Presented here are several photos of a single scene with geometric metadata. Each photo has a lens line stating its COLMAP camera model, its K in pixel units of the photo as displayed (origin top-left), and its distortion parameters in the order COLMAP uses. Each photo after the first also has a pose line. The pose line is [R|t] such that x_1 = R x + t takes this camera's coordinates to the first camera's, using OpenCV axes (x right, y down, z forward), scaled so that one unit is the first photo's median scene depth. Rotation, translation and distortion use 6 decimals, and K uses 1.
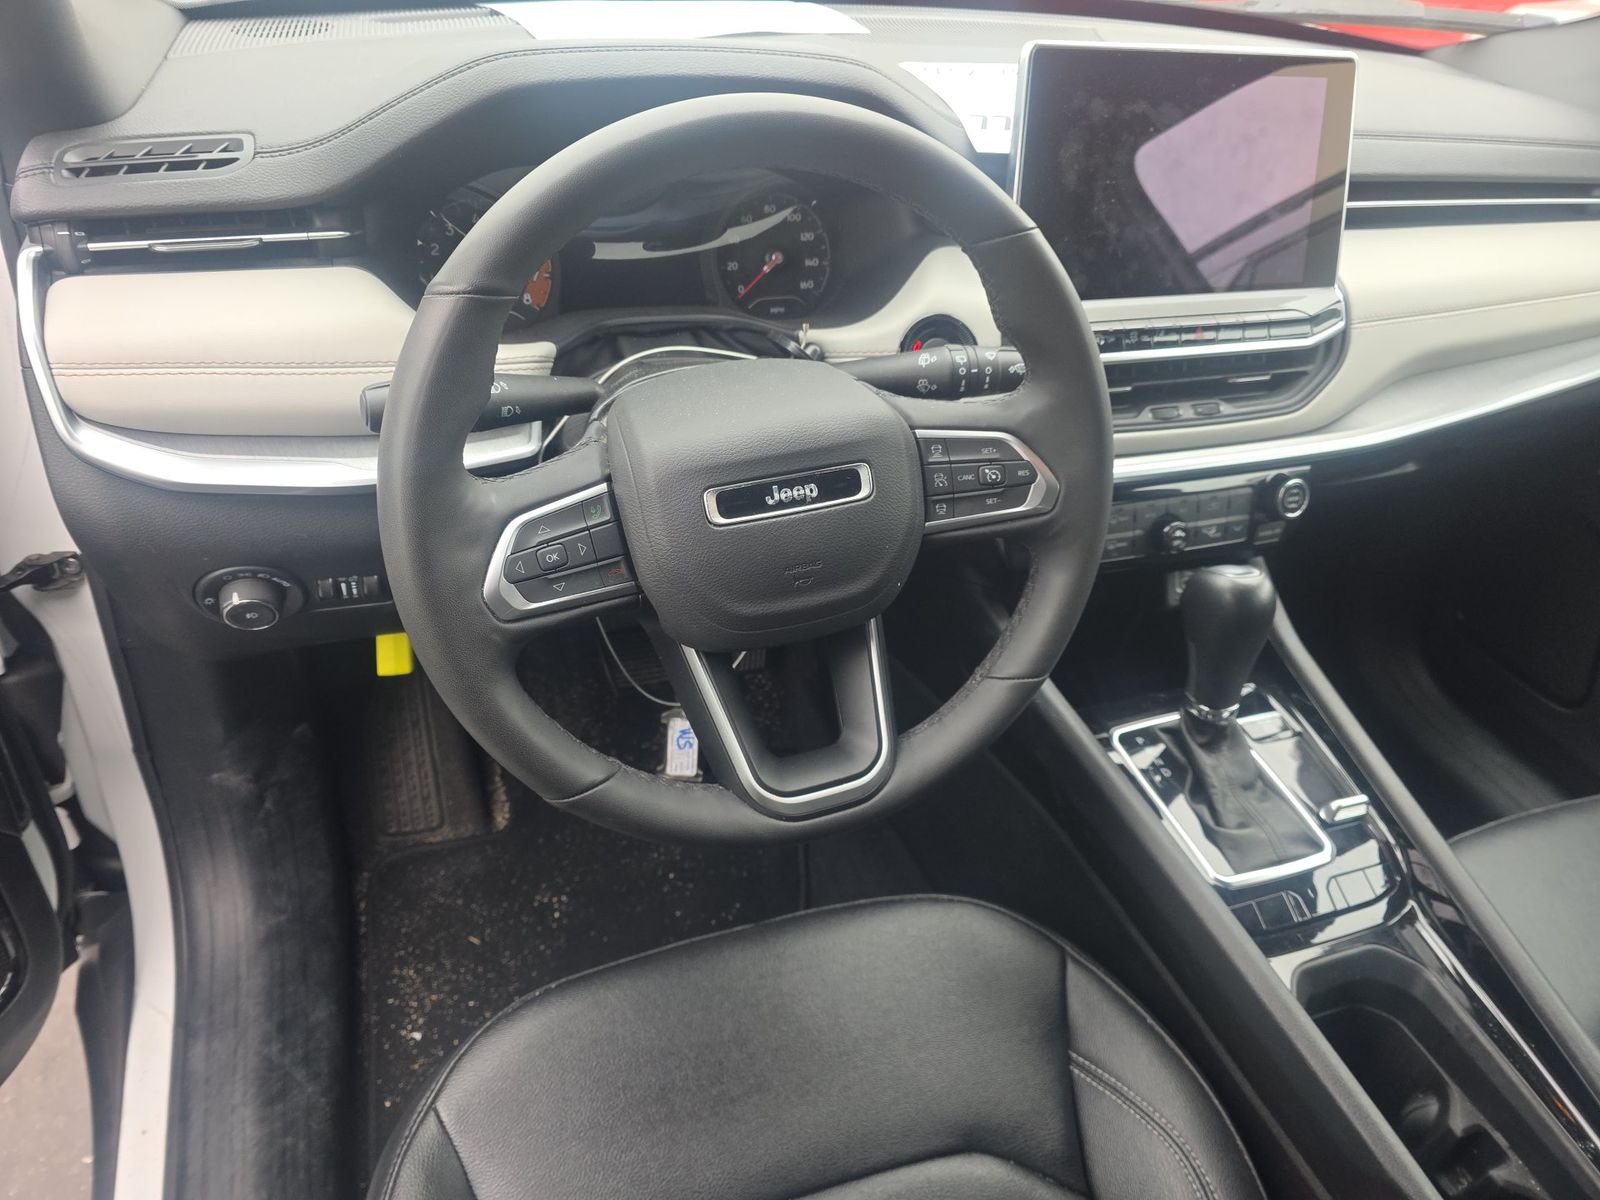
lens RADIAL K [[1080.2, 0, 800.0], [0, 1080.2, 600.0], [0, 0, 1]] dist [0.027746, -0.002337]
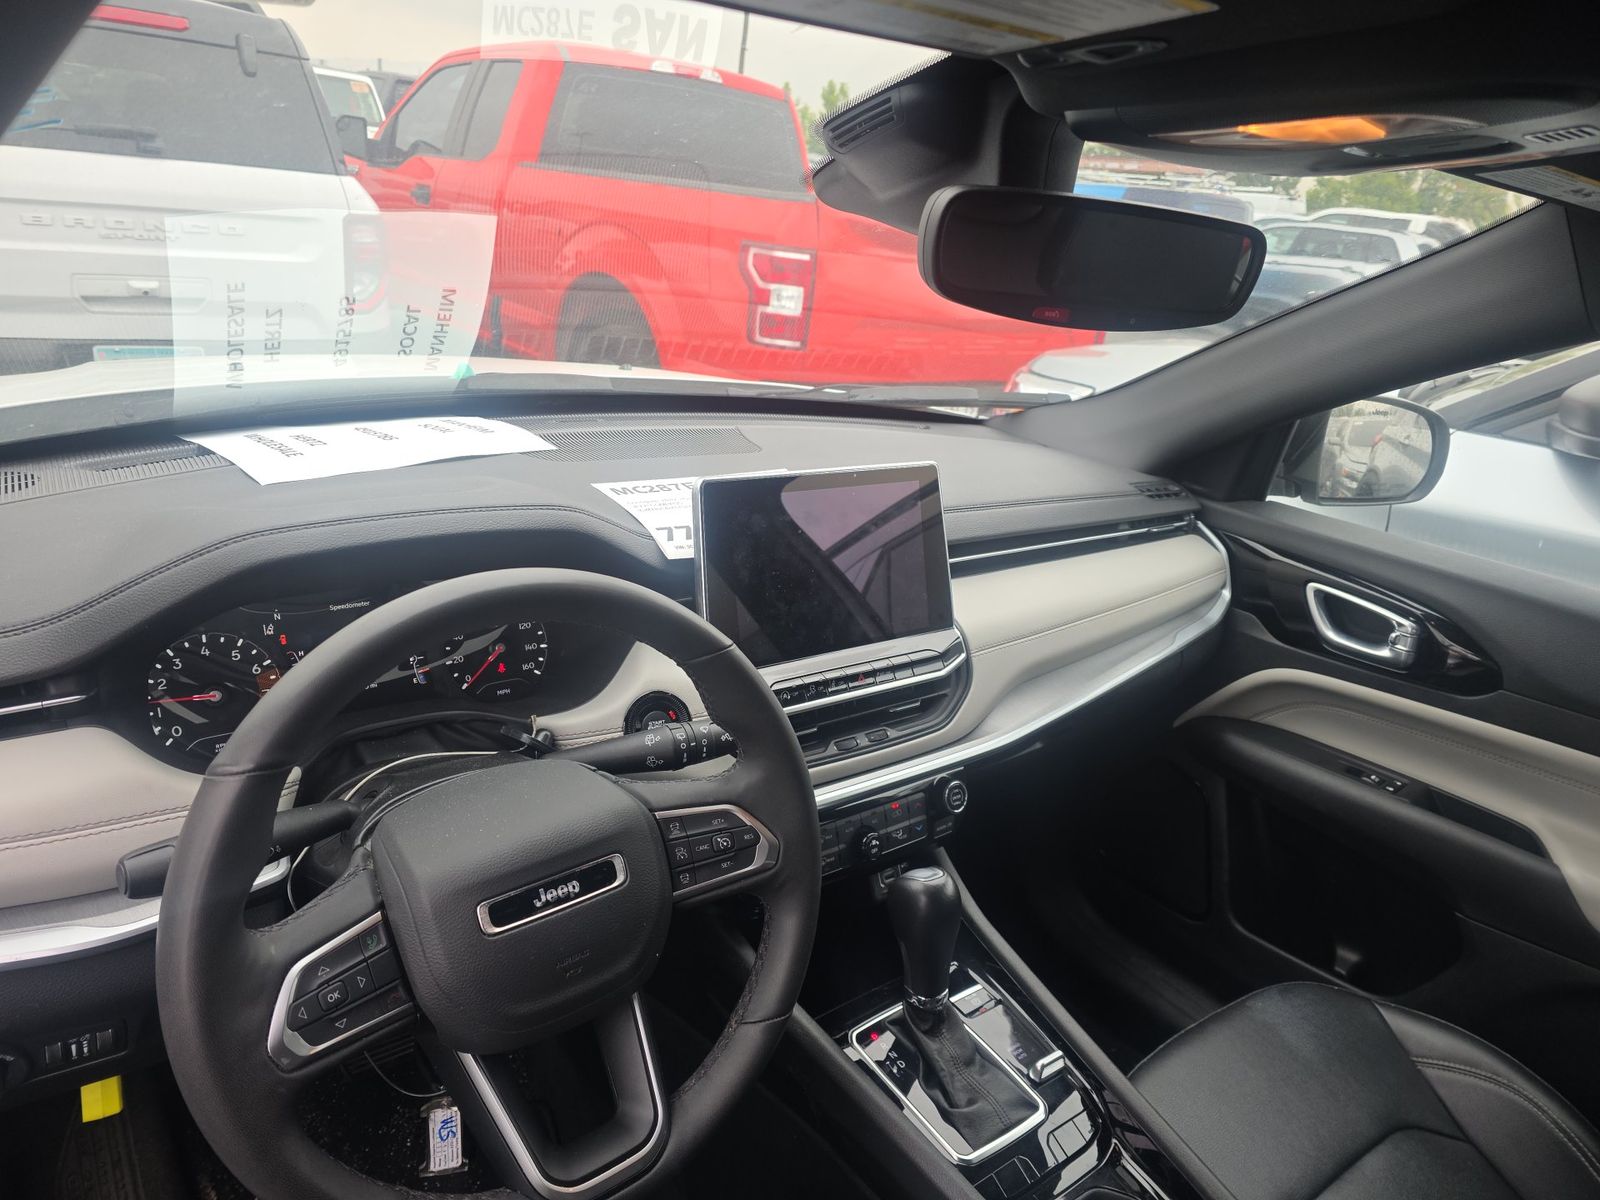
lens RADIAL K [[1060.5, 0, 788.1], [0, 1060.5, 608.4], [0, 0, 1]] dist [0.074486, -0.074479]
pose [[0.956075, -0.088933, 0.279304, -0.045185], [0.152967, 0.964201, -0.216604, -0.077038], [-0.250042, 0.249814, 0.935453, -0.136075]]
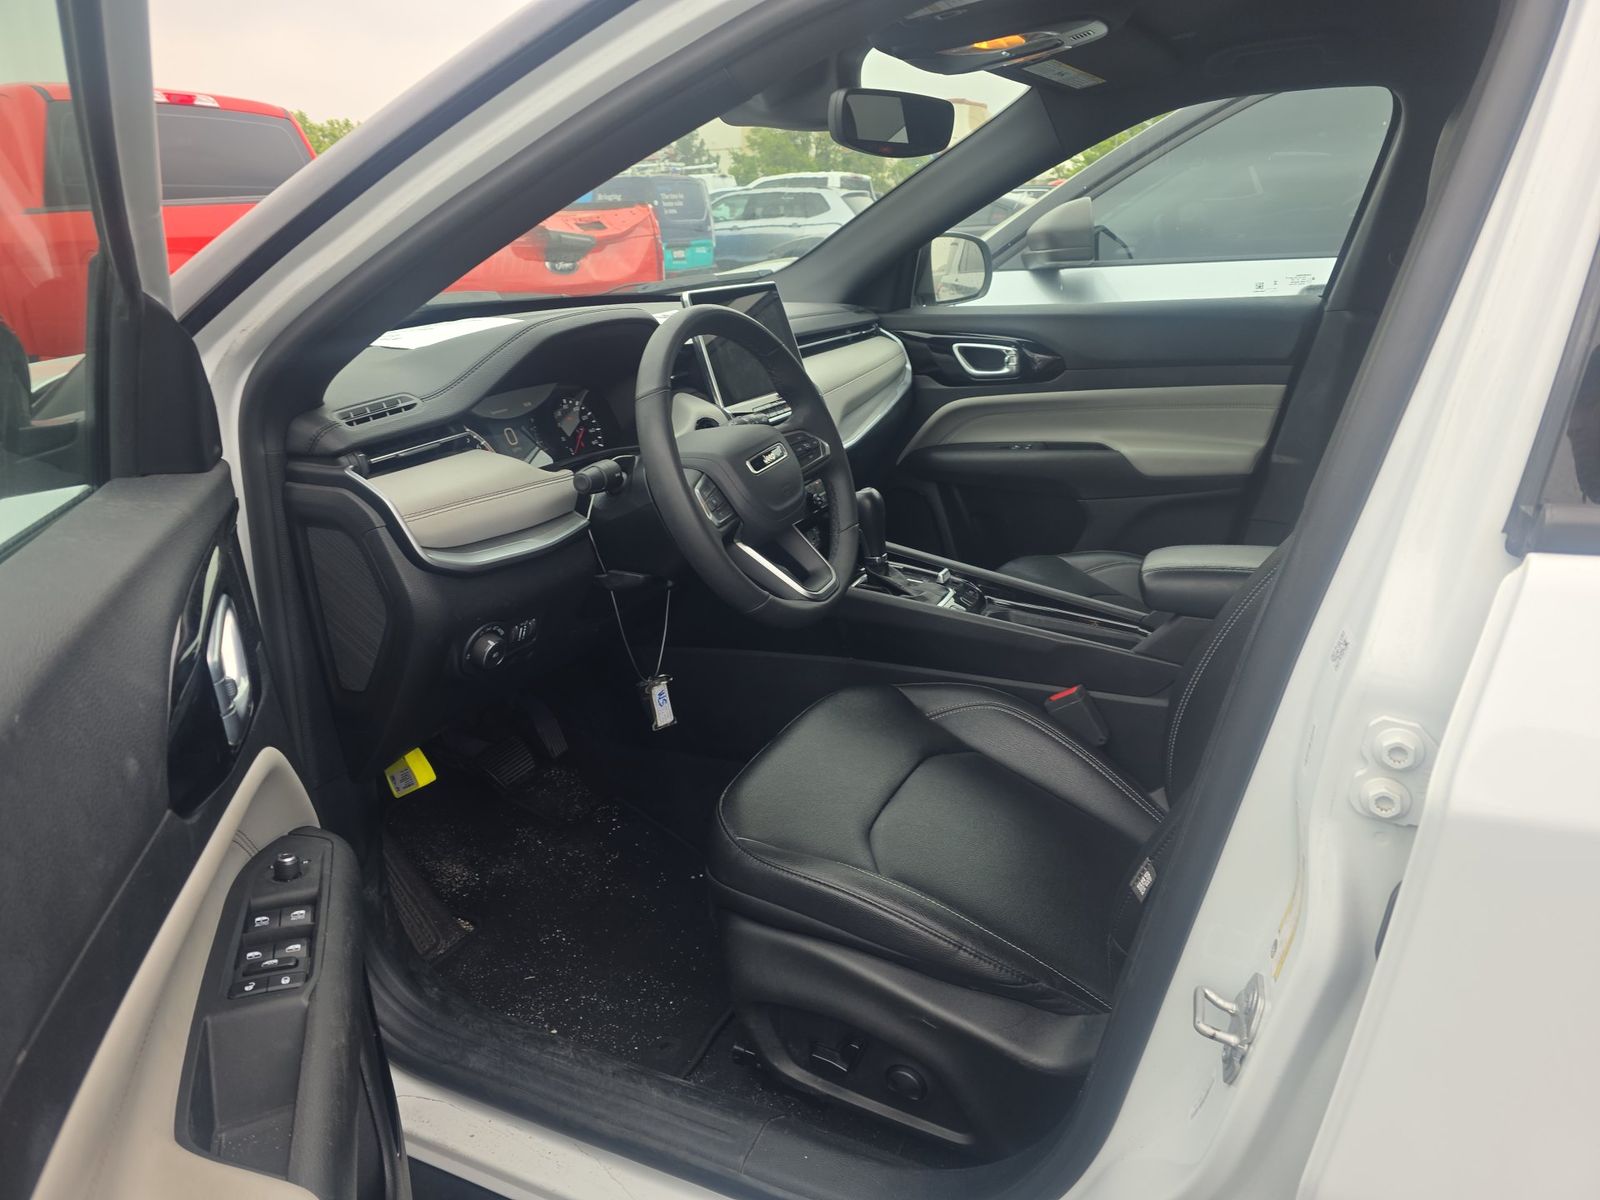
lens RADIAL K [[1060.5, 0, 788.1], [0, 1060.5, 608.4], [0, 0, 1]] dist [0.074486, -0.074479]
pose [[0.709360, -0.333799, 0.620795, -1.071513], [0.487379, 0.868551, -0.089895, 0.290128], [-0.509185, 0.366330, 0.778802, -0.471047]]
